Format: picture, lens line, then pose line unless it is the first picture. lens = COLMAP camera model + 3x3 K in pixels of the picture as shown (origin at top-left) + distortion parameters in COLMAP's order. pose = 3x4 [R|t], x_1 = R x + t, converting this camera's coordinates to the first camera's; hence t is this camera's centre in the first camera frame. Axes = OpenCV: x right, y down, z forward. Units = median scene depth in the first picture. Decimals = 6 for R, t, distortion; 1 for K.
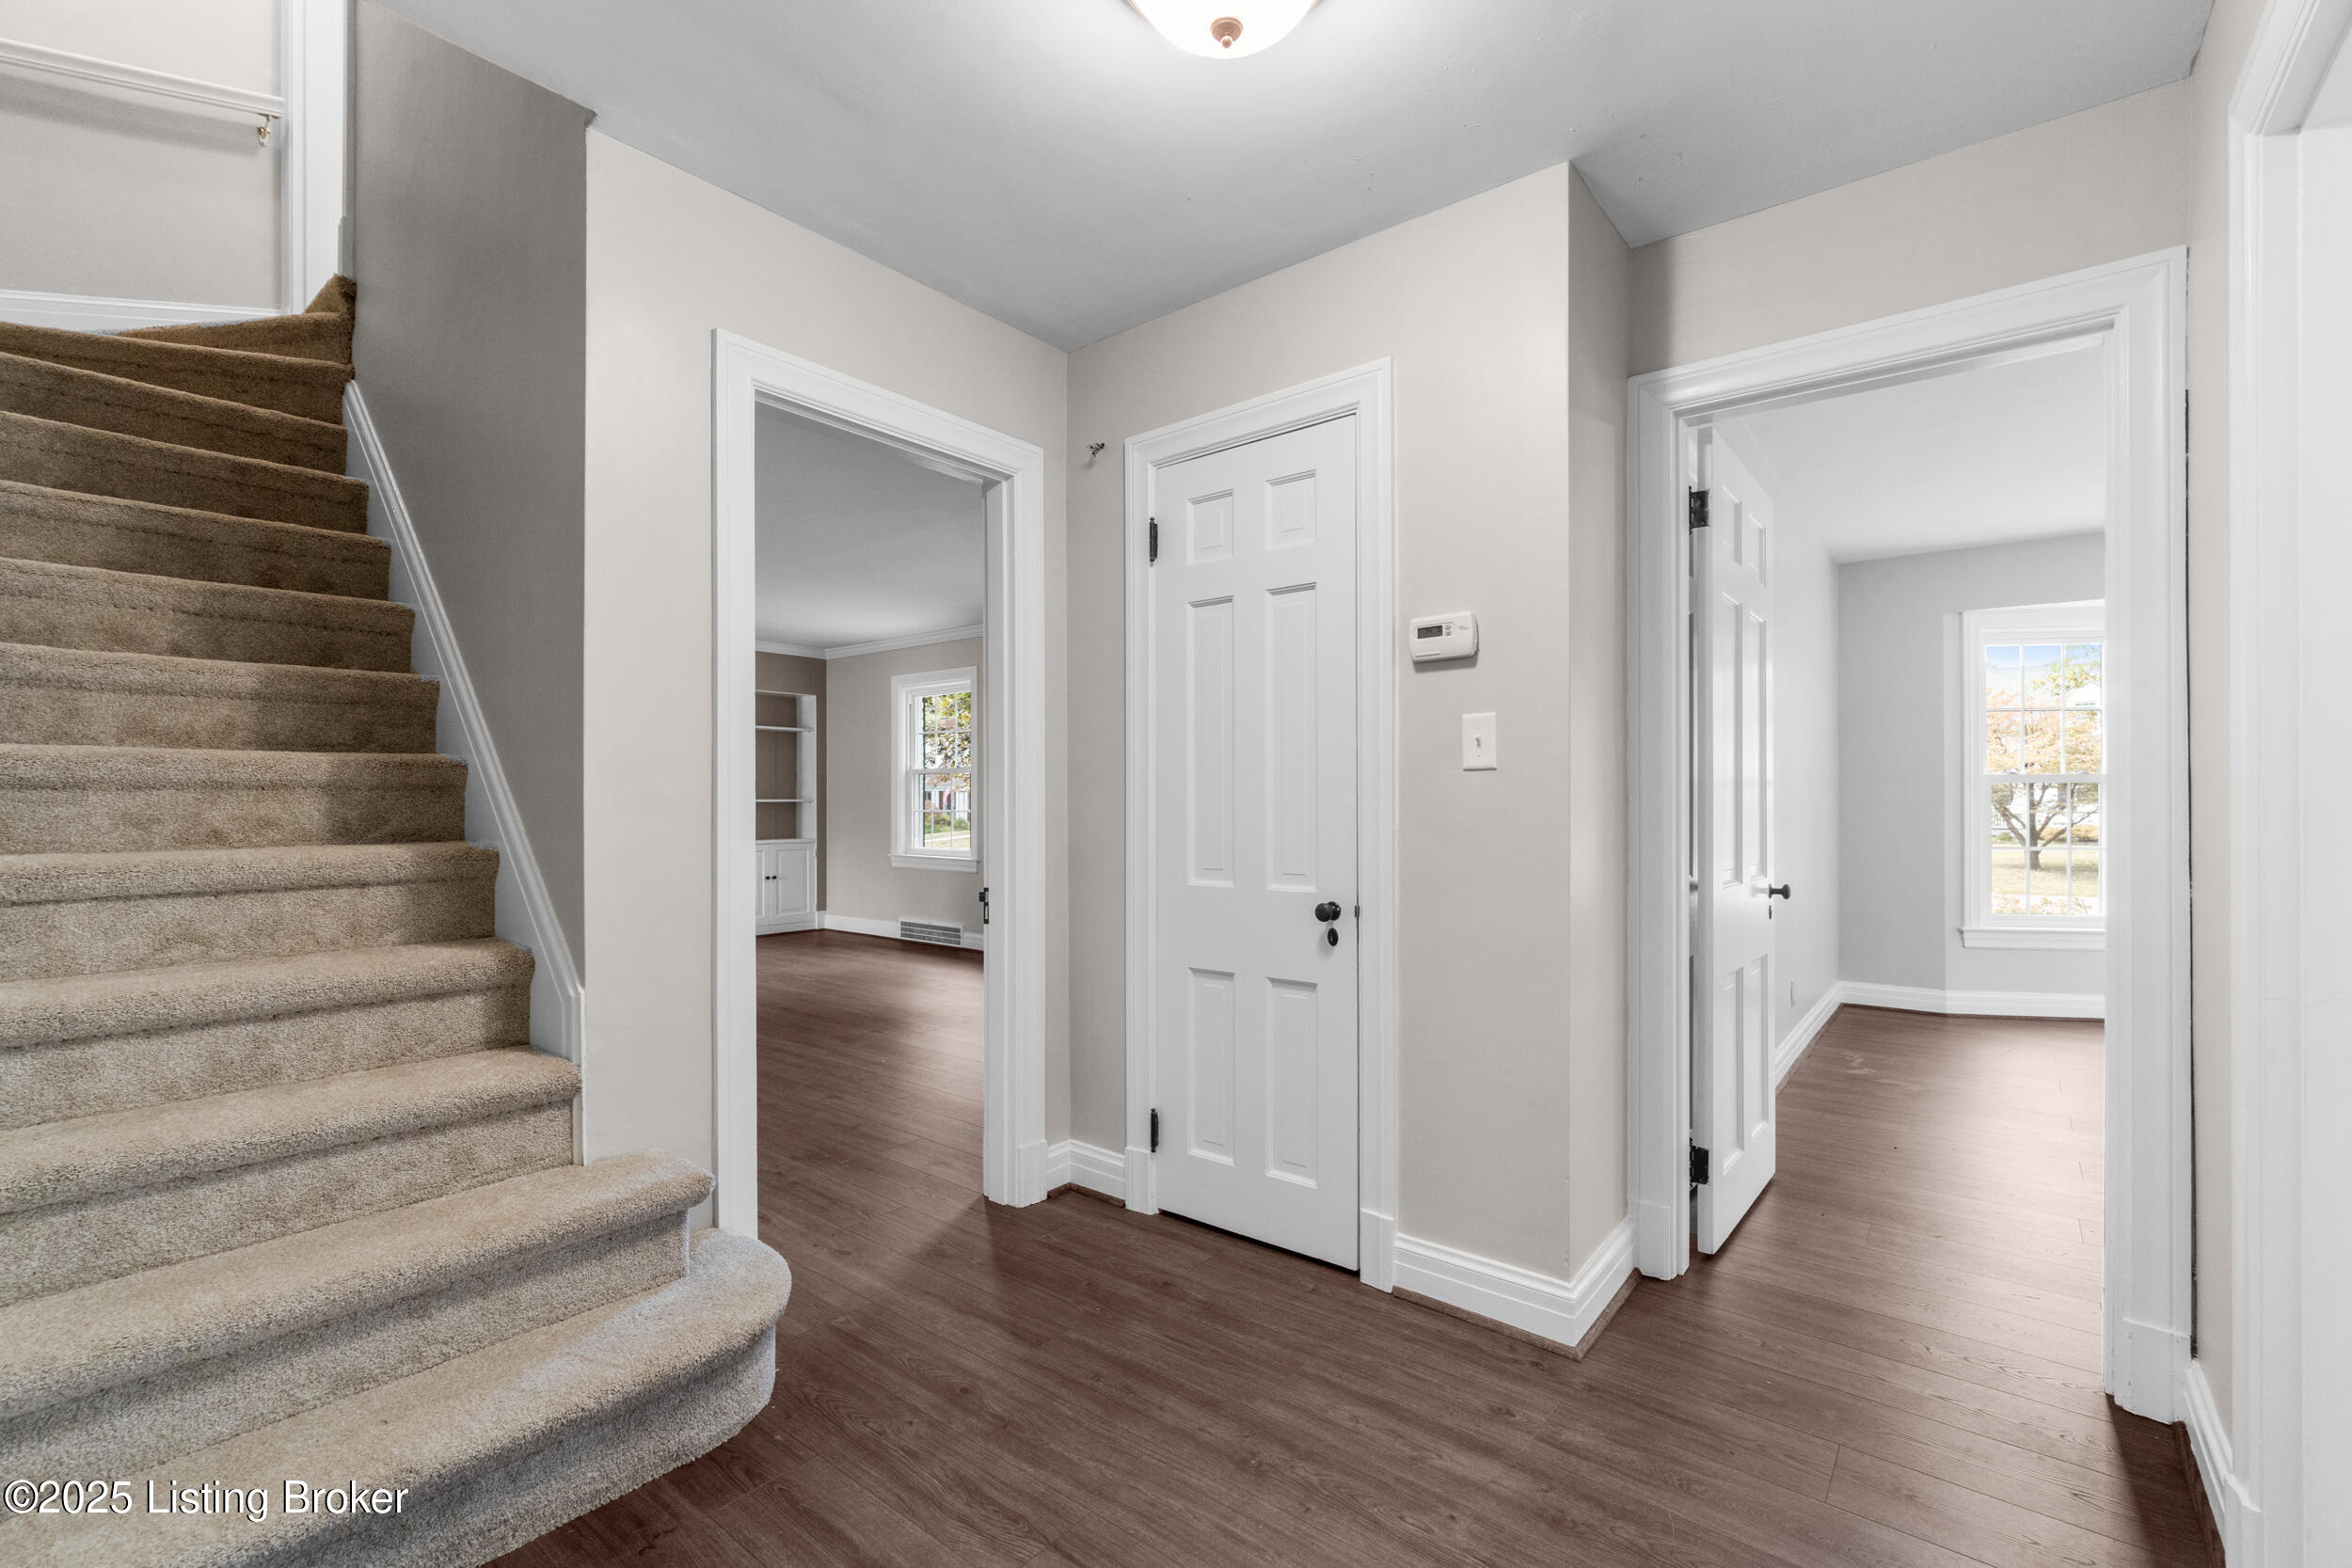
lens RADIAL K [[1026.3, 0, 1165.3], [0, 1026.3, 802.3], [0, 0, 1]] dist [-0.001863, -0.000674]
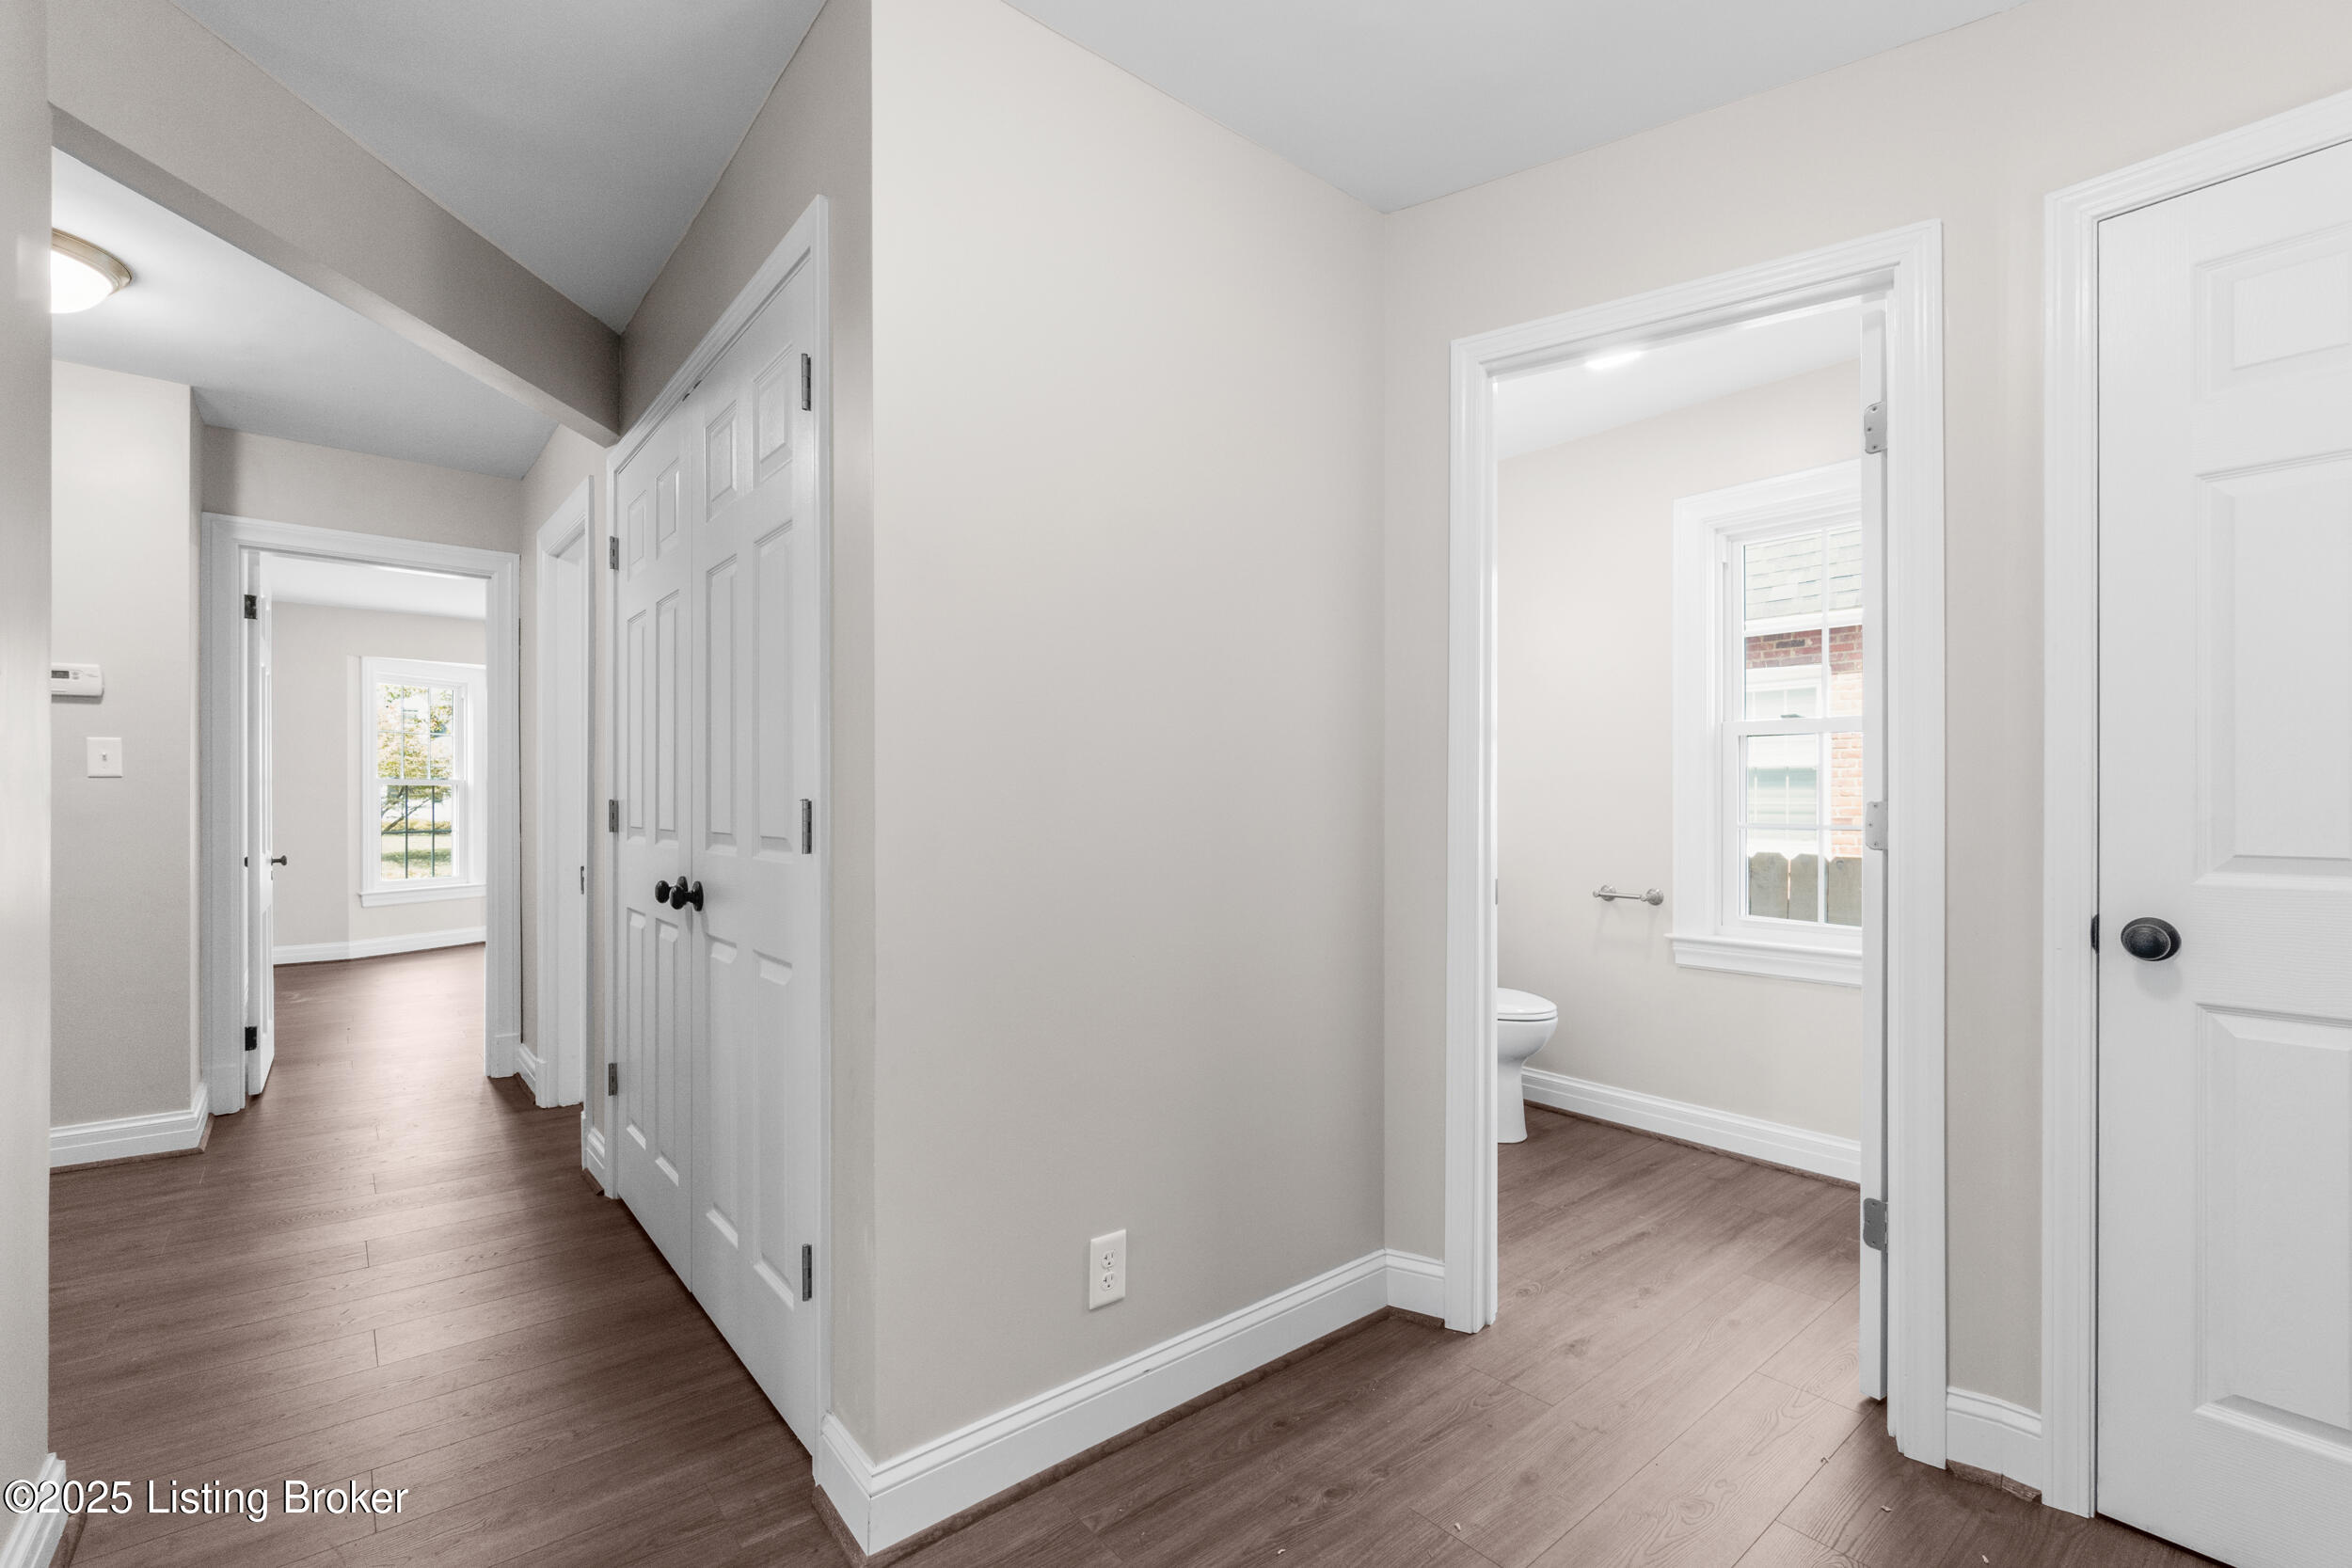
lens RADIAL K [[1026.3, 0, 1165.3], [0, 1026.3, 802.3], [0, 0, 1]] dist [-0.001863, -0.000674]
pose [[0.198764, -0.000683, 0.980047, -0.717633], [-0.003948, 0.999991, 0.001498, -0.003881], [-0.980039, -0.004167, 0.198759, -0.649171]]
